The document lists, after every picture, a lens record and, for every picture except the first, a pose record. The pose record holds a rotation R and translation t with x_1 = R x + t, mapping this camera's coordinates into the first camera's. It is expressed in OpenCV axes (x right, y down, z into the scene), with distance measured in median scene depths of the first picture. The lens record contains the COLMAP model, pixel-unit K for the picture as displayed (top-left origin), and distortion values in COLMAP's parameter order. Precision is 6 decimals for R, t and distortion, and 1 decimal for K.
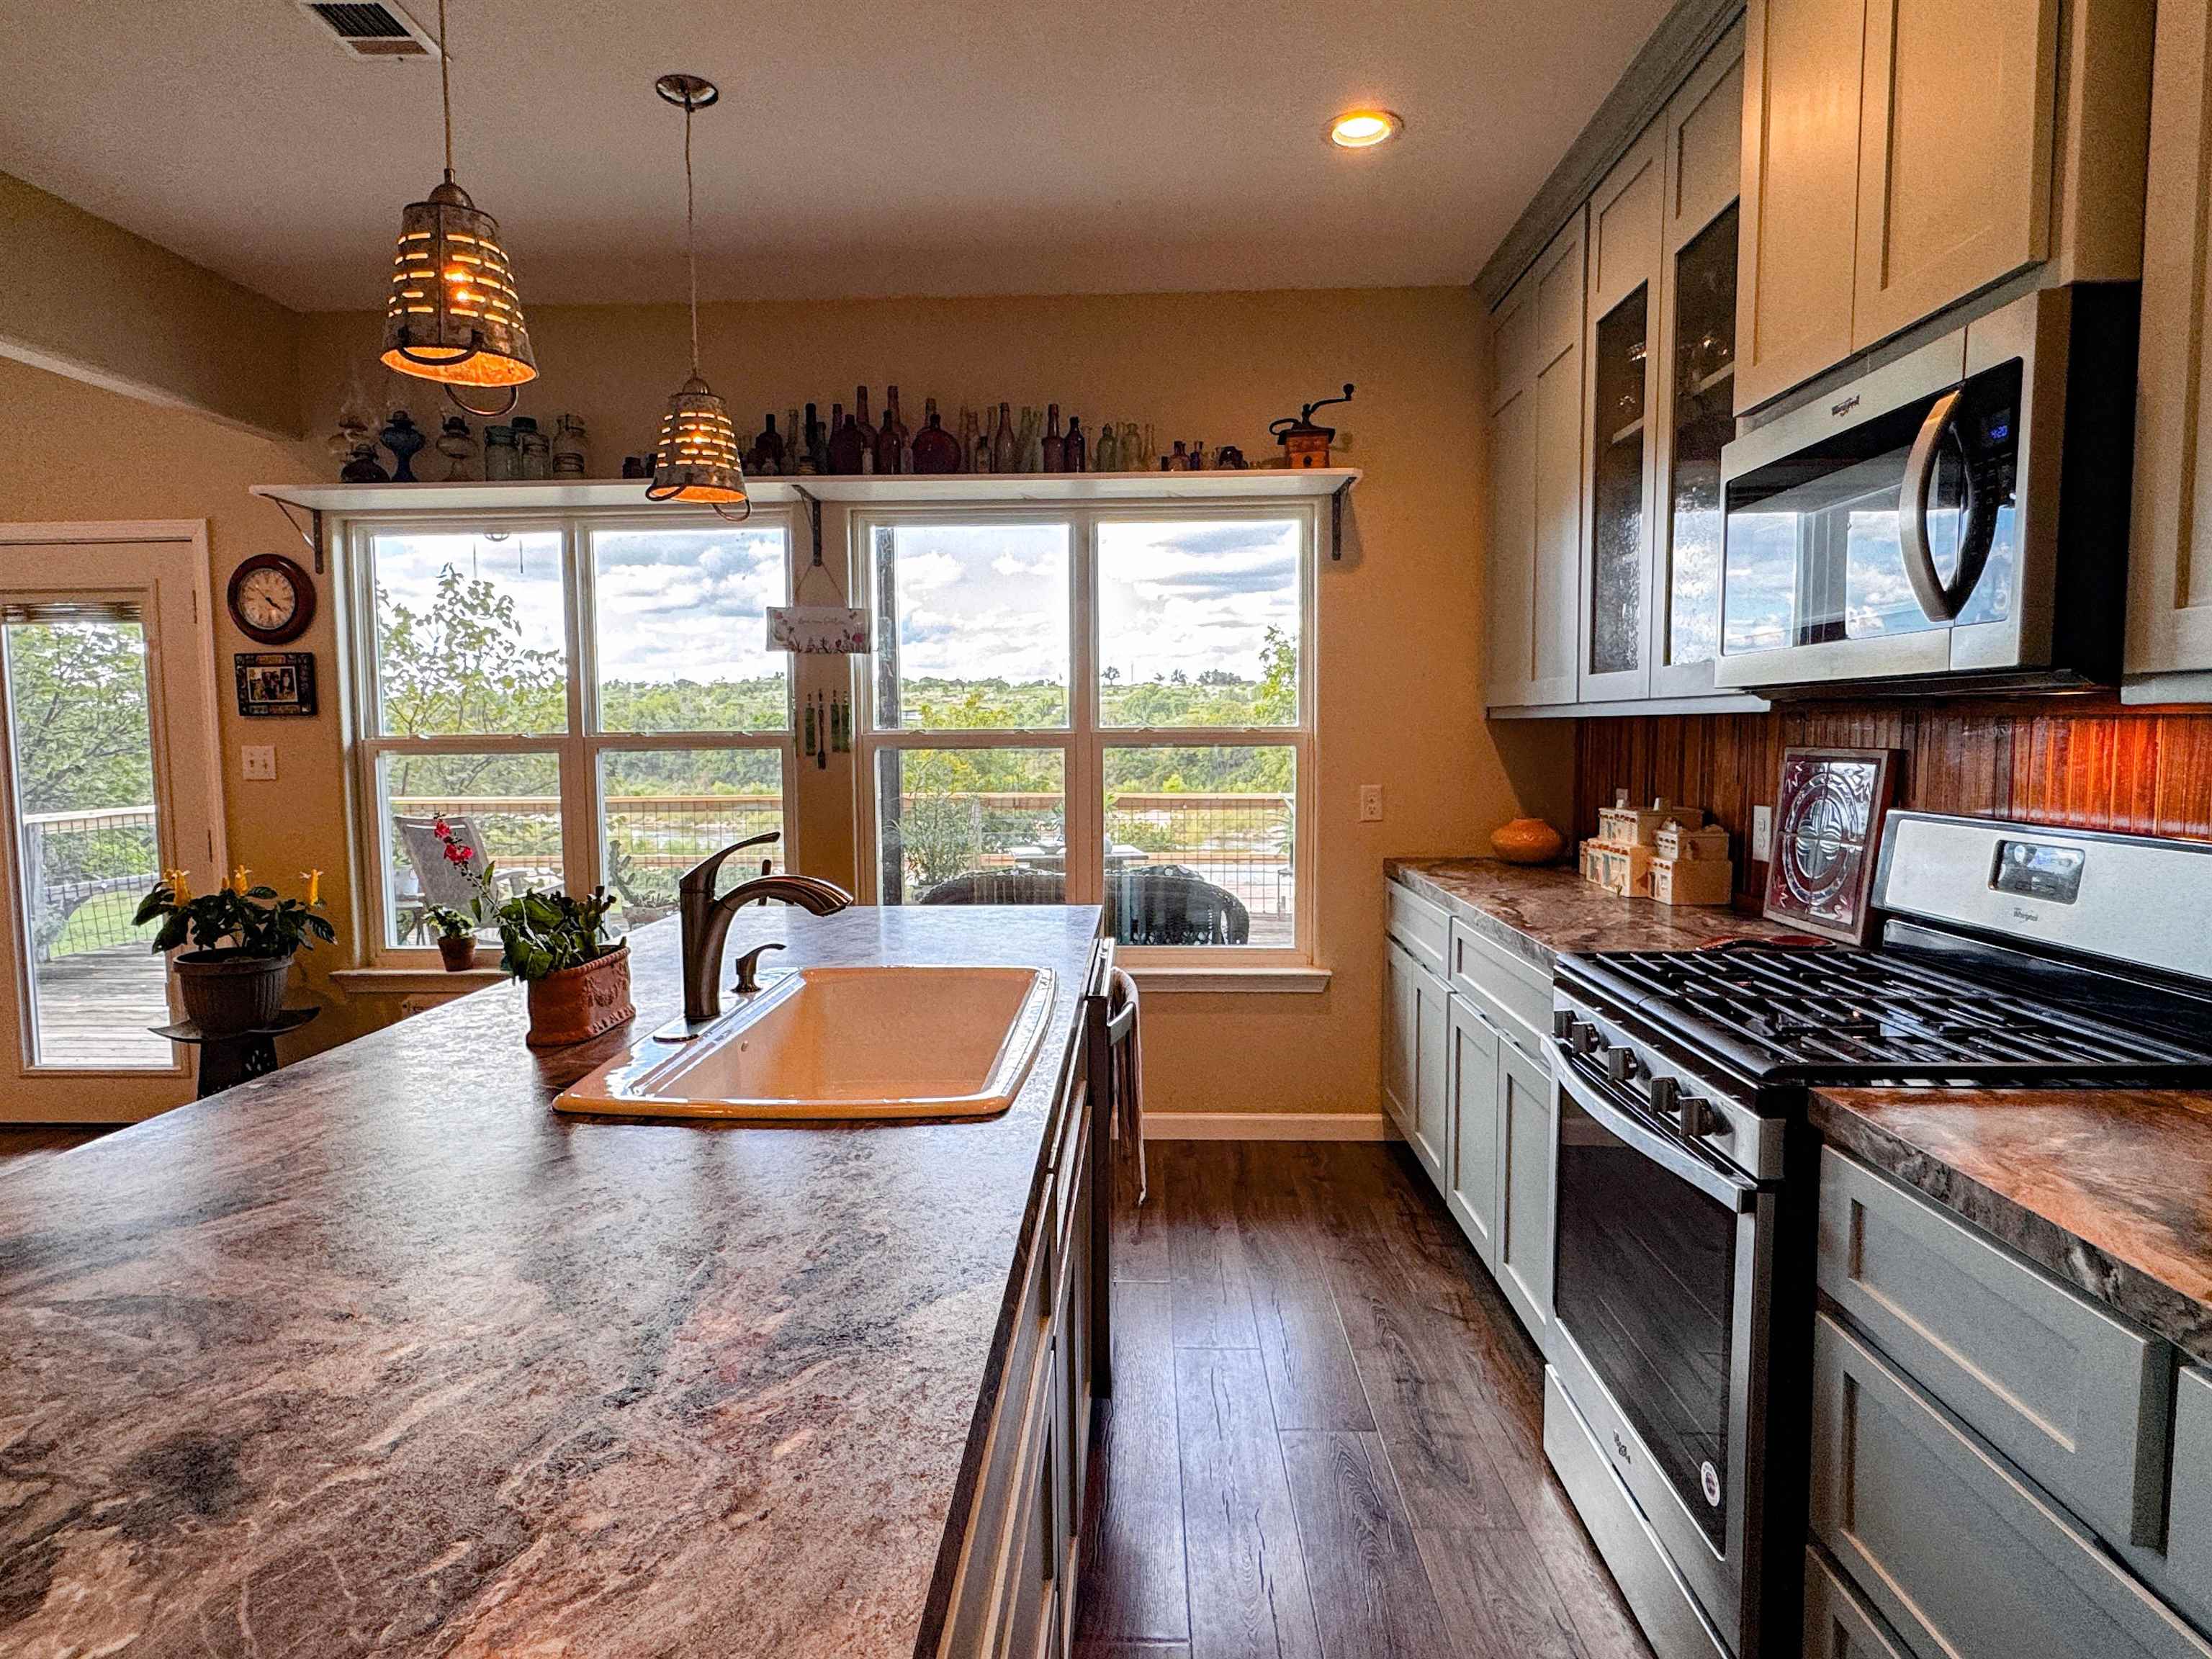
lens RADIAL K [[1232.6, 0, 1106.0], [0, 1232.6, 829.5], [0, 0, 1]] dist [-0.006094, -0.000020]
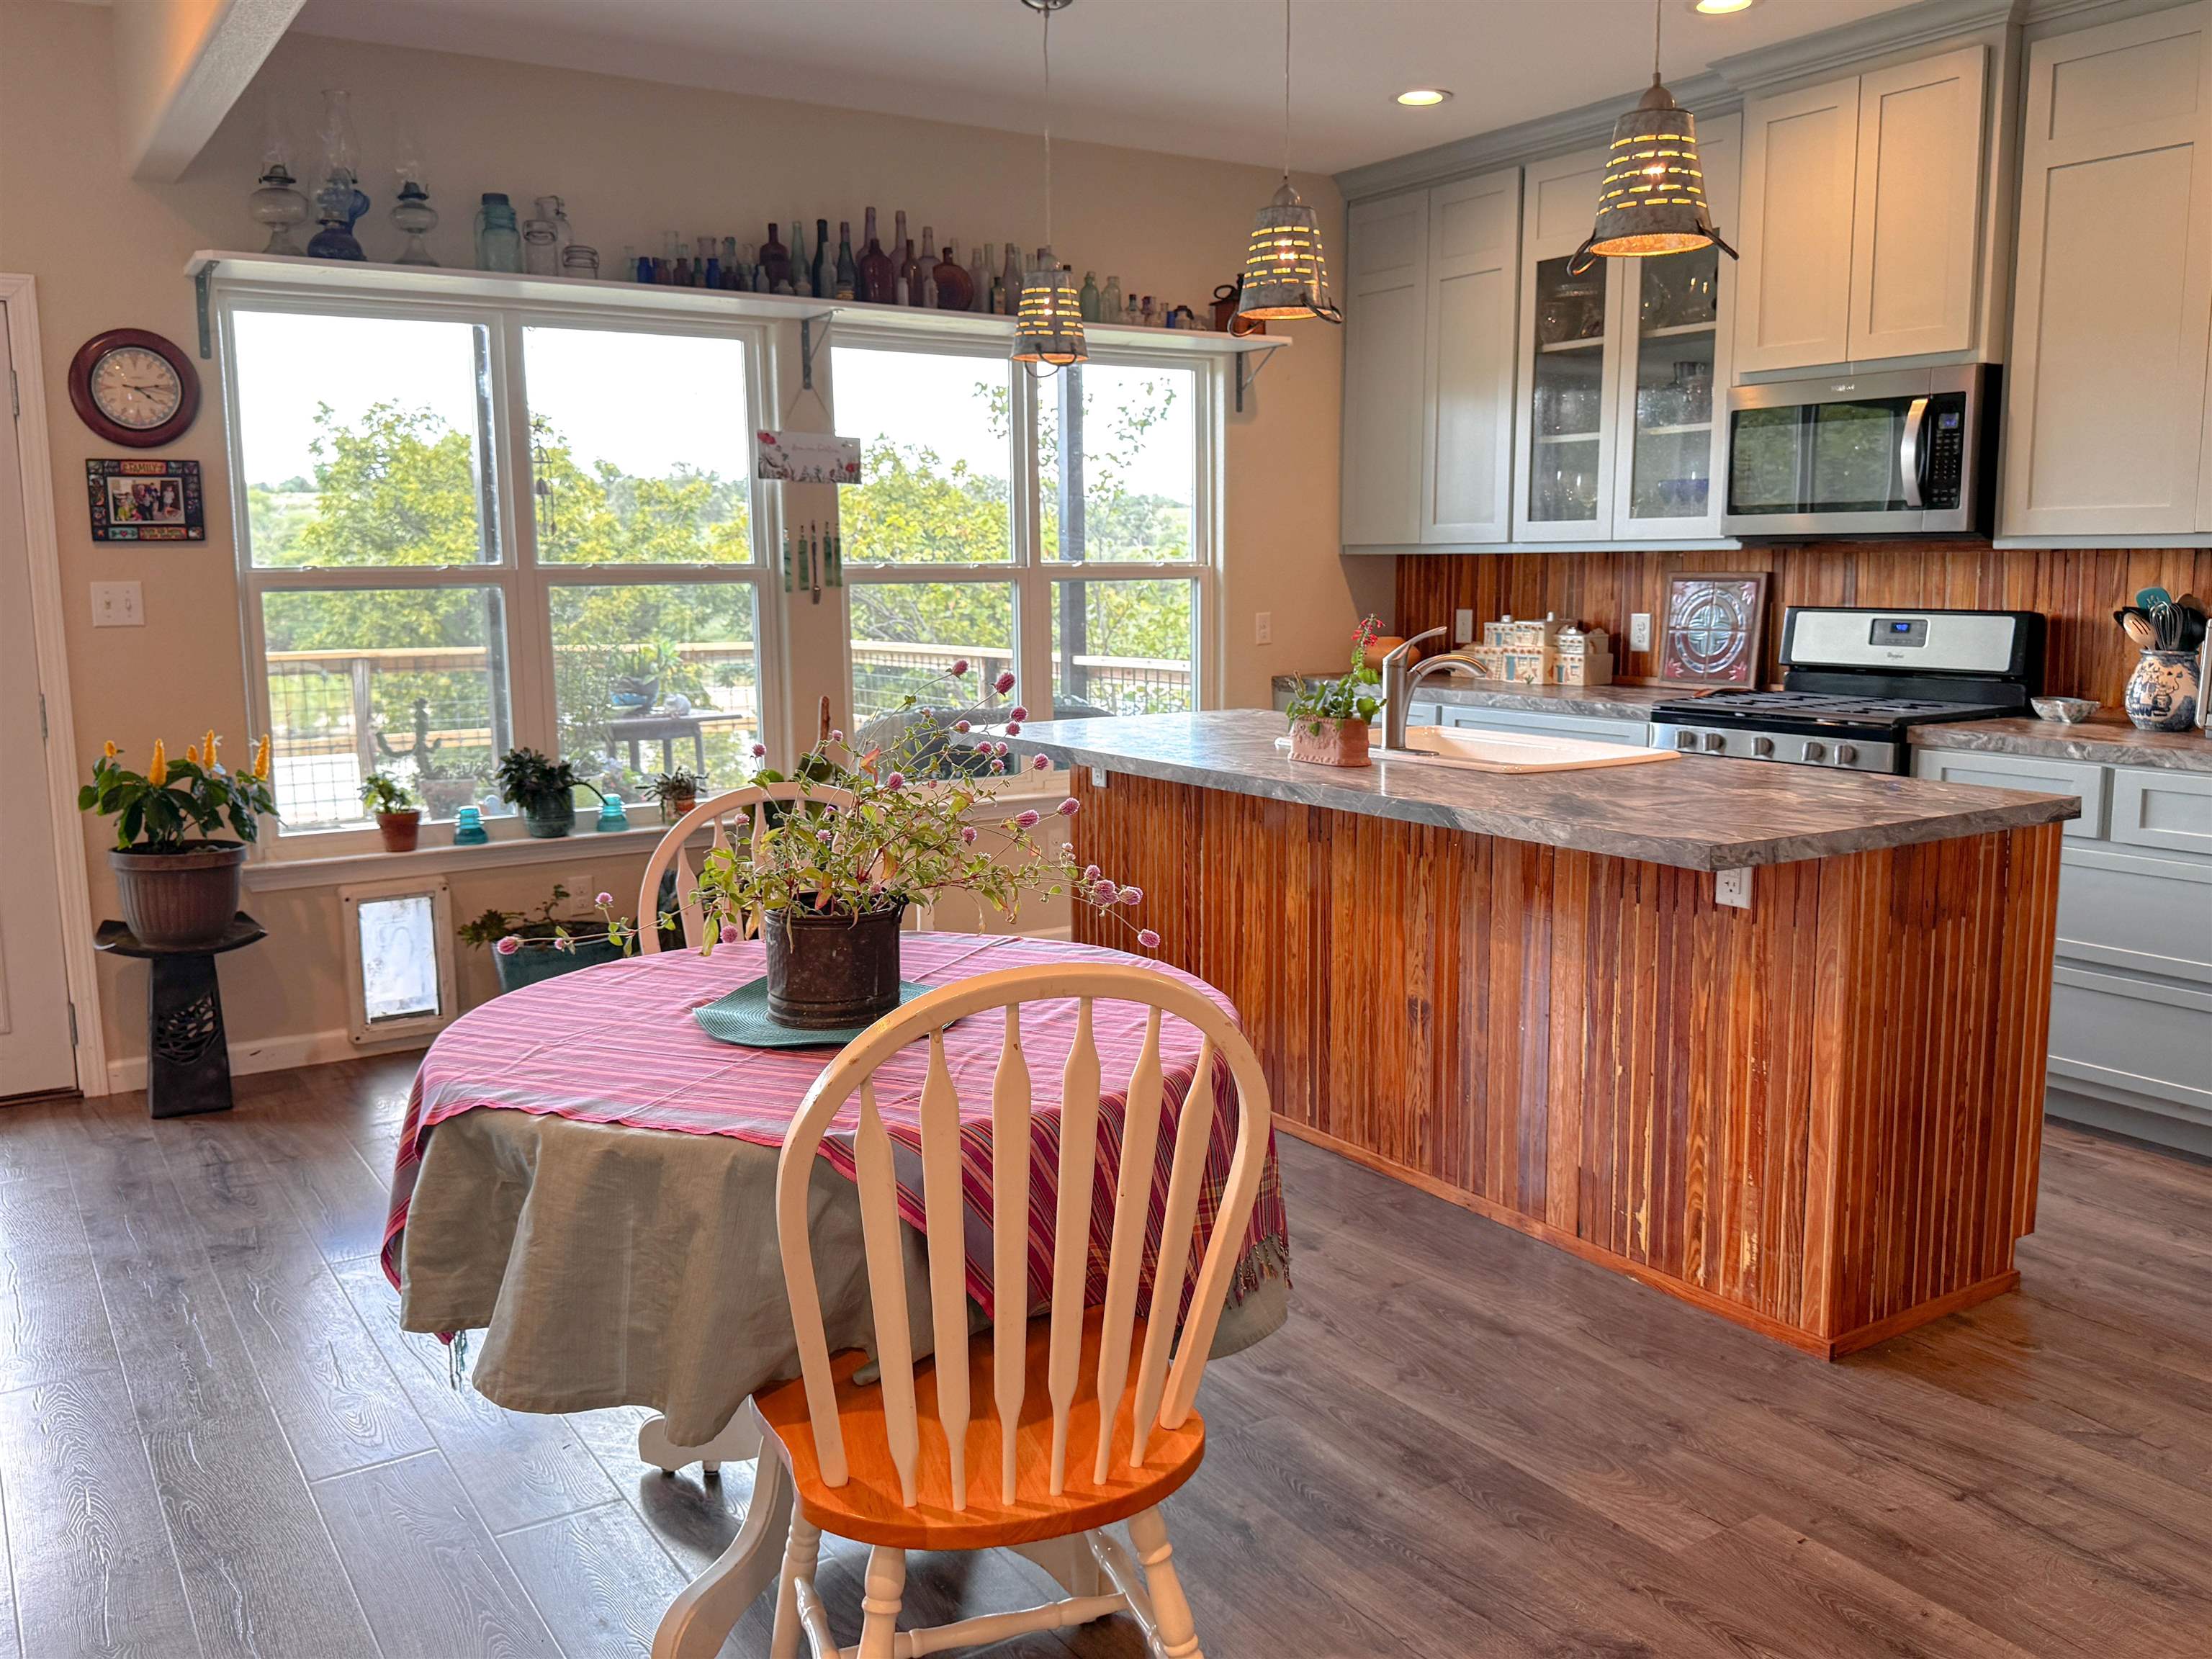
lens RADIAL K [[1789.4, 0, 1107.7], [0, 1789.4, 822.4], [0, 0, 1]] dist [0.114220, -0.217755]
pose [[0.815292, -0.082152, 0.573193, -0.871795], [0.046831, 0.995997, 0.076139, 0.024741], [-0.577154, -0.035233, 0.815875, -0.286834]]
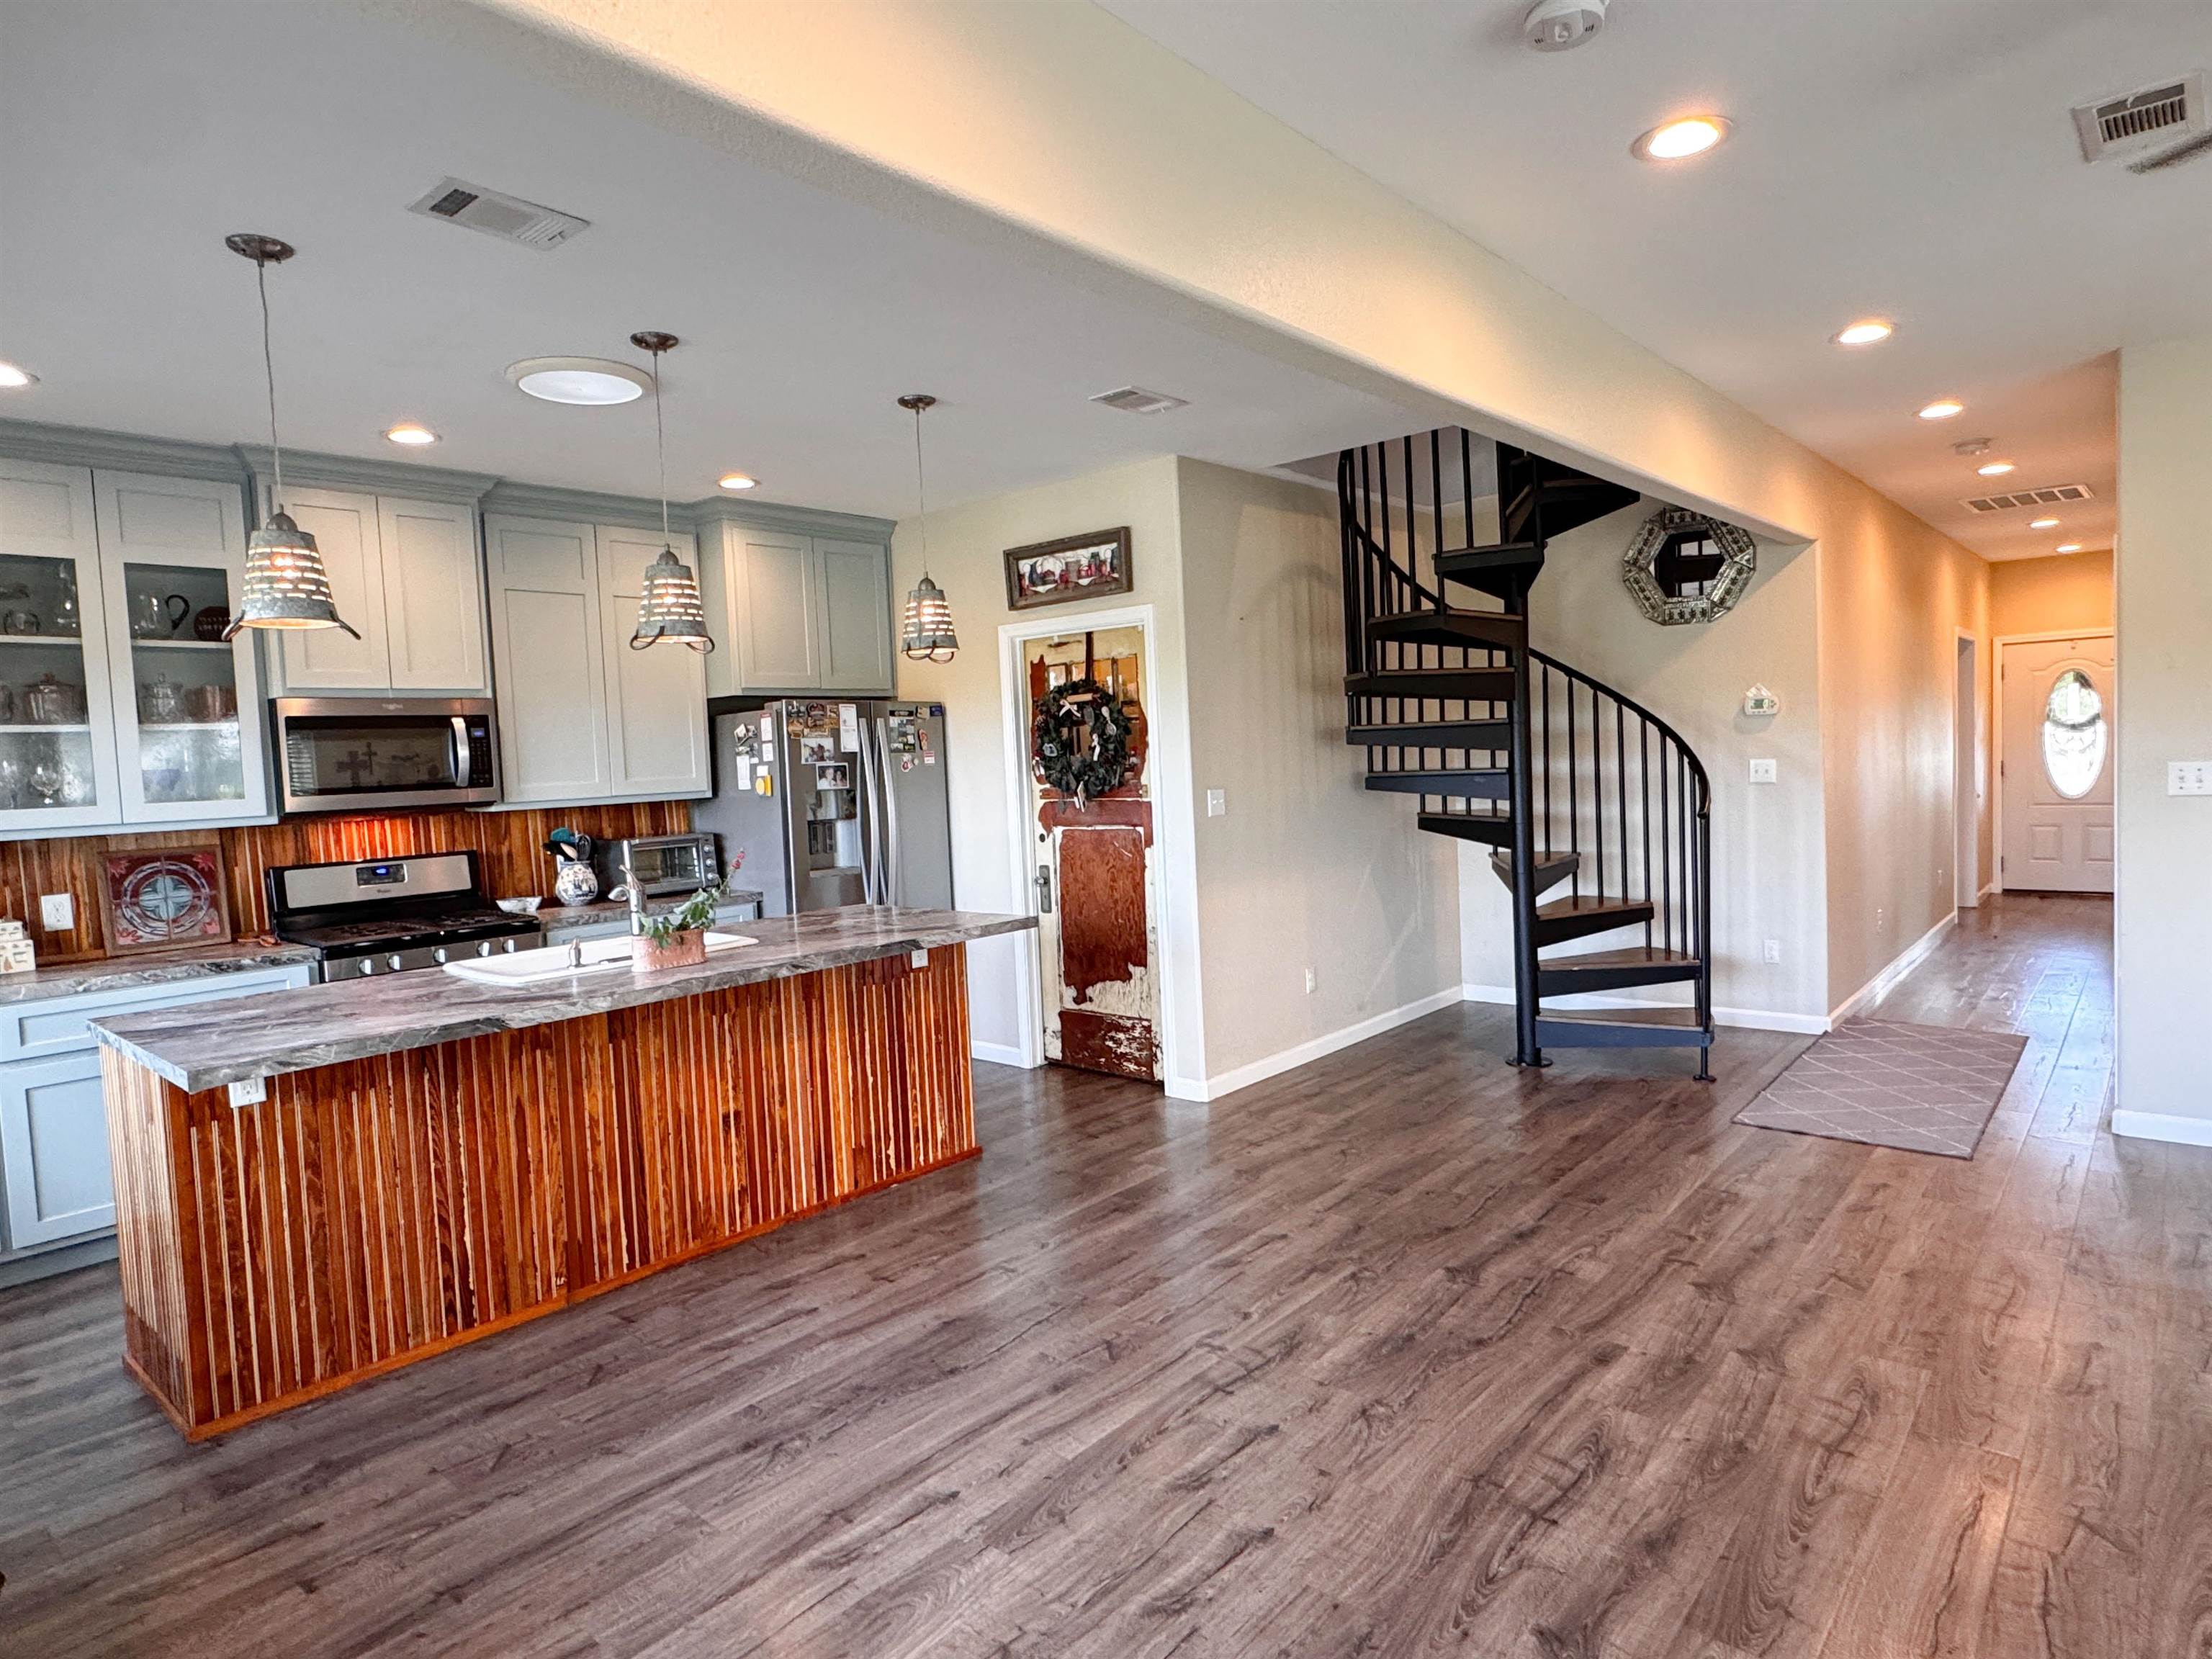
lens RADIAL K [[1232.6, 0, 1106.0], [0, 1232.6, 829.5], [0, 0, 1]] dist [-0.006094, -0.000020]
pose [[-0.775718, 0.006570, 0.631046, -1.025289], [0.103477, 0.987736, 0.116917, -0.100083], [-0.622539, 0.155993, -0.766885, 0.935093]]
